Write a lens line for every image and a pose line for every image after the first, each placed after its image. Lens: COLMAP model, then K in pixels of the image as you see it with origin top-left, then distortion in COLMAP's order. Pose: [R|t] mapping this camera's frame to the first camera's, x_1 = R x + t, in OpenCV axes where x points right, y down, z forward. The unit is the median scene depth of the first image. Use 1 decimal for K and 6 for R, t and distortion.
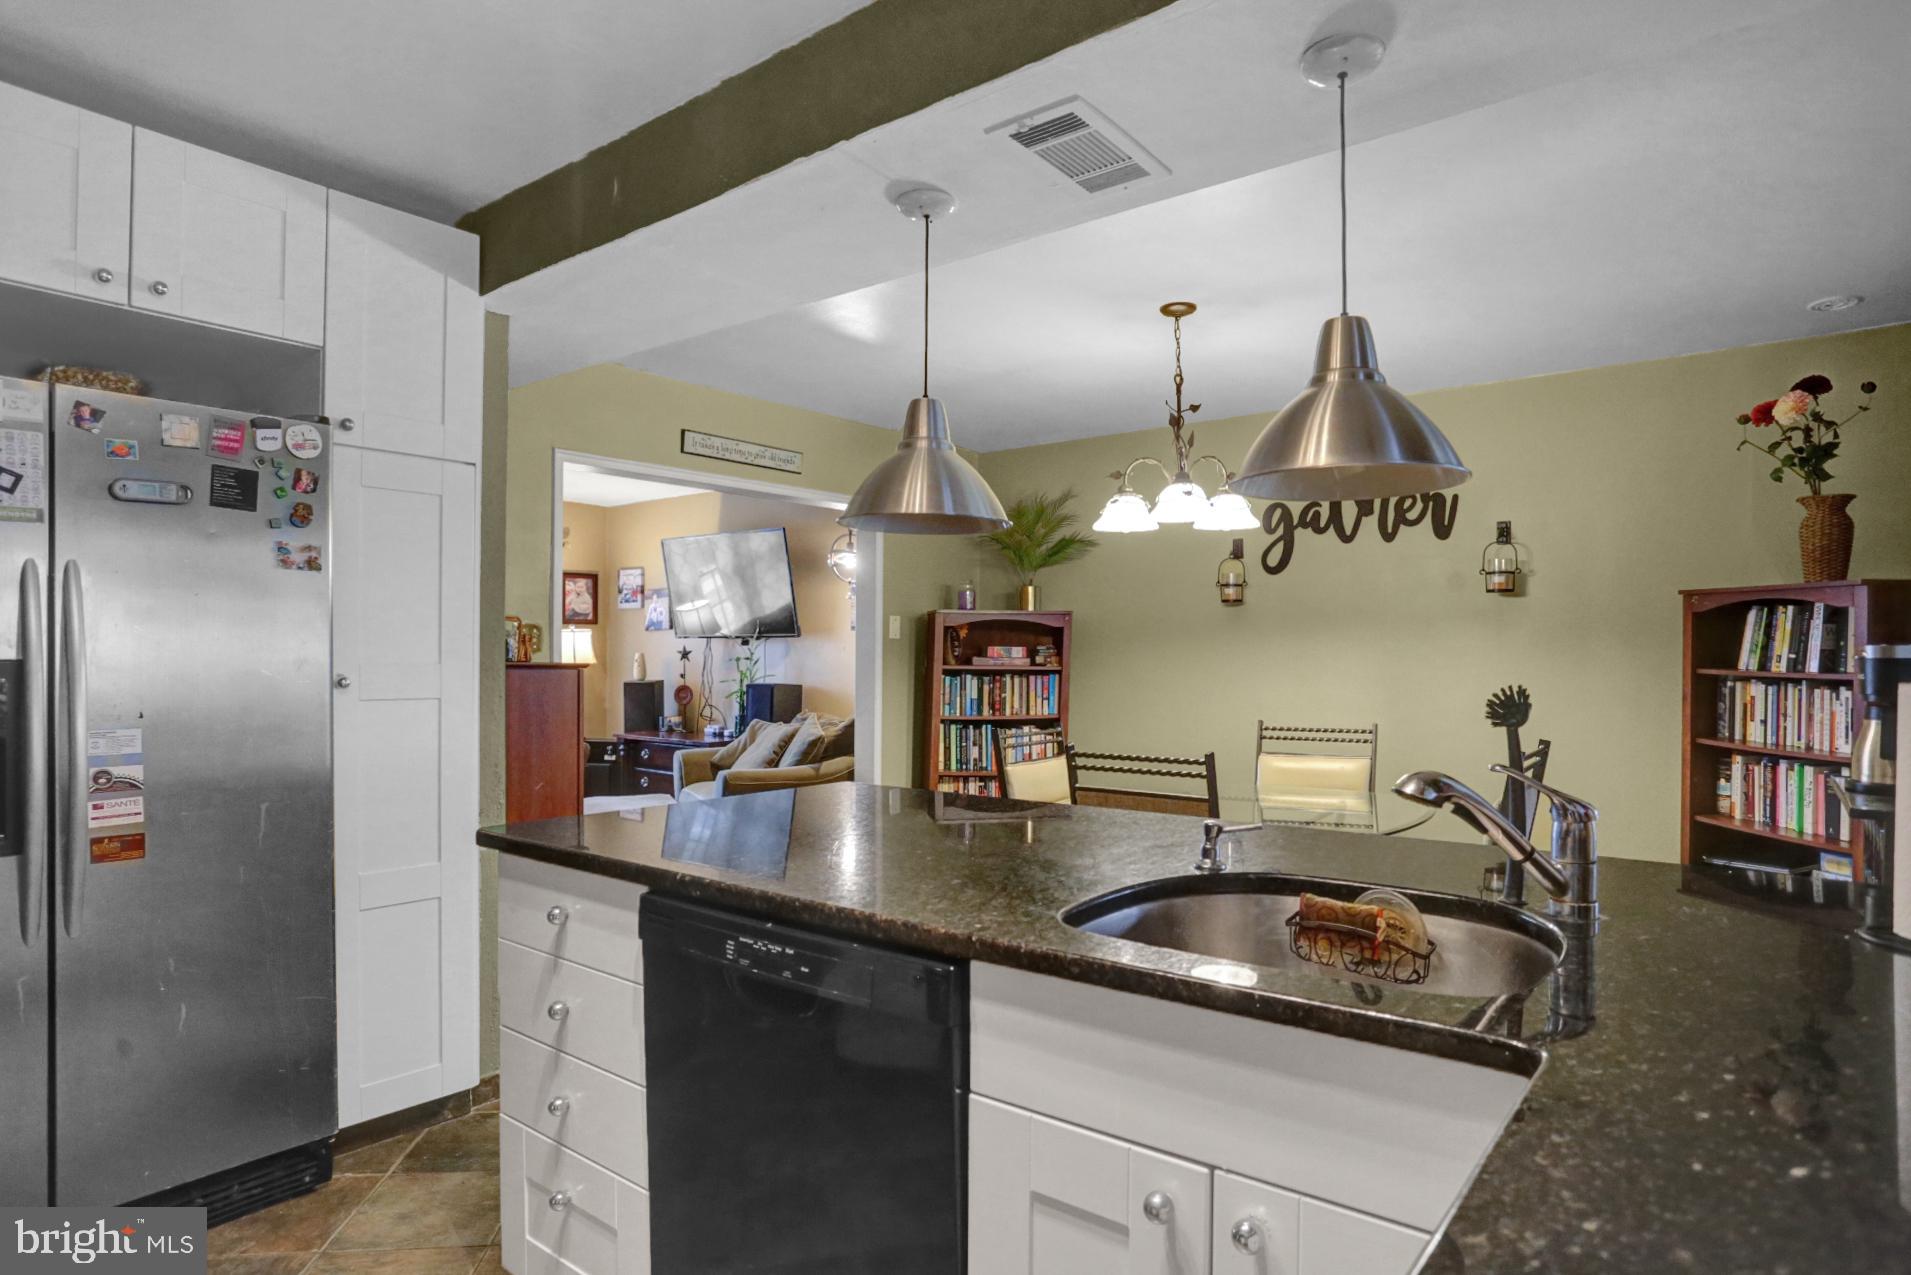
lens RADIAL K [[1057.0, 0, 978.6], [0, 1057.0, 639.0], [0, 0, 1]] dist [-0.072860, 0.043233]
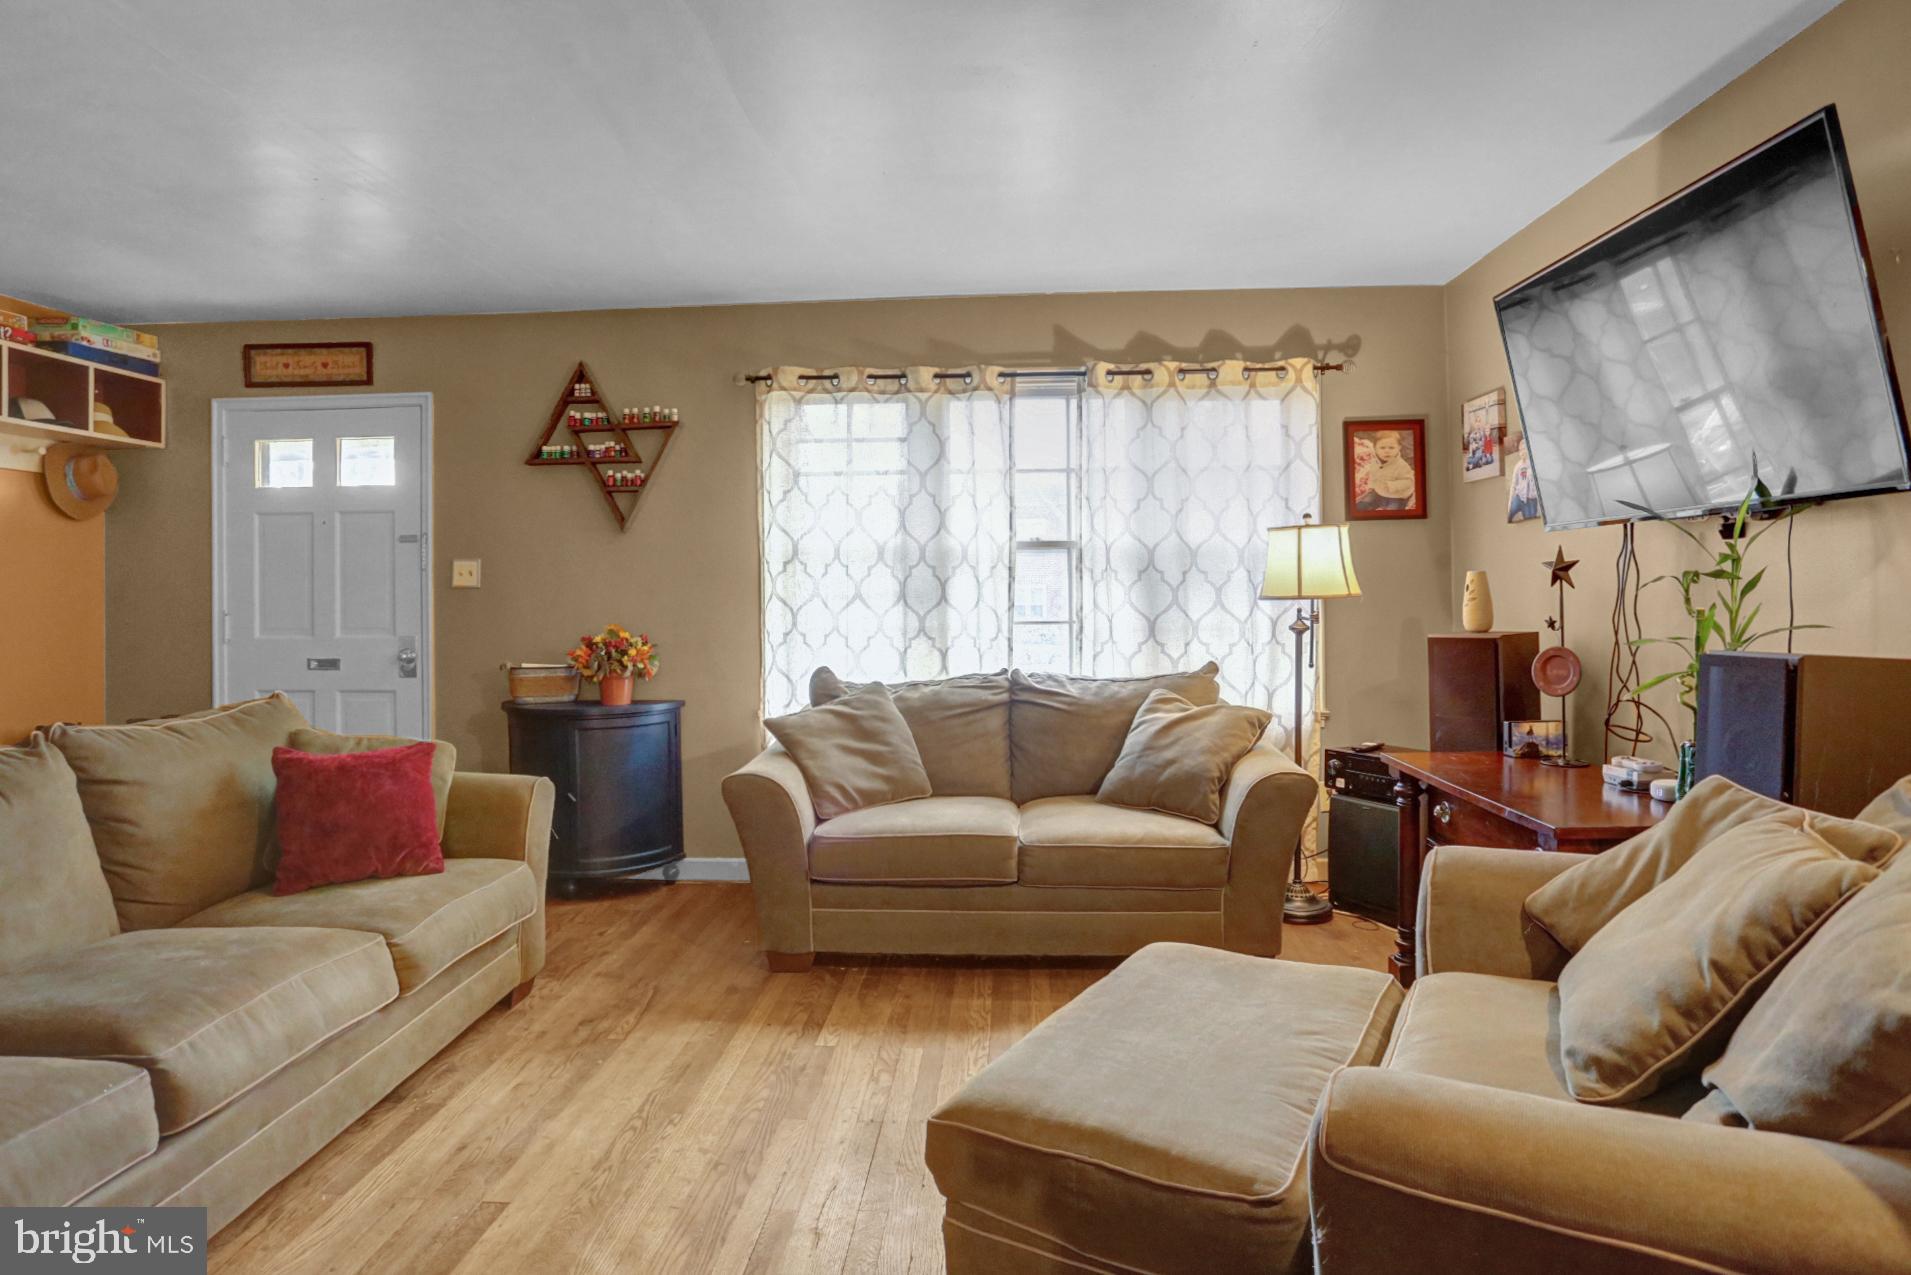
lens RADIAL K [[1057.0, 0, 978.6], [0, 1057.0, 639.0], [0, 0, 1]] dist [-0.072860, 0.043233]
pose [[0.567273, 0.015668, -0.823381, -0.086516], [0.031258, 0.998689, 0.040540, 0.018826], [0.822937, -0.048734, 0.566039, 0.629087]]
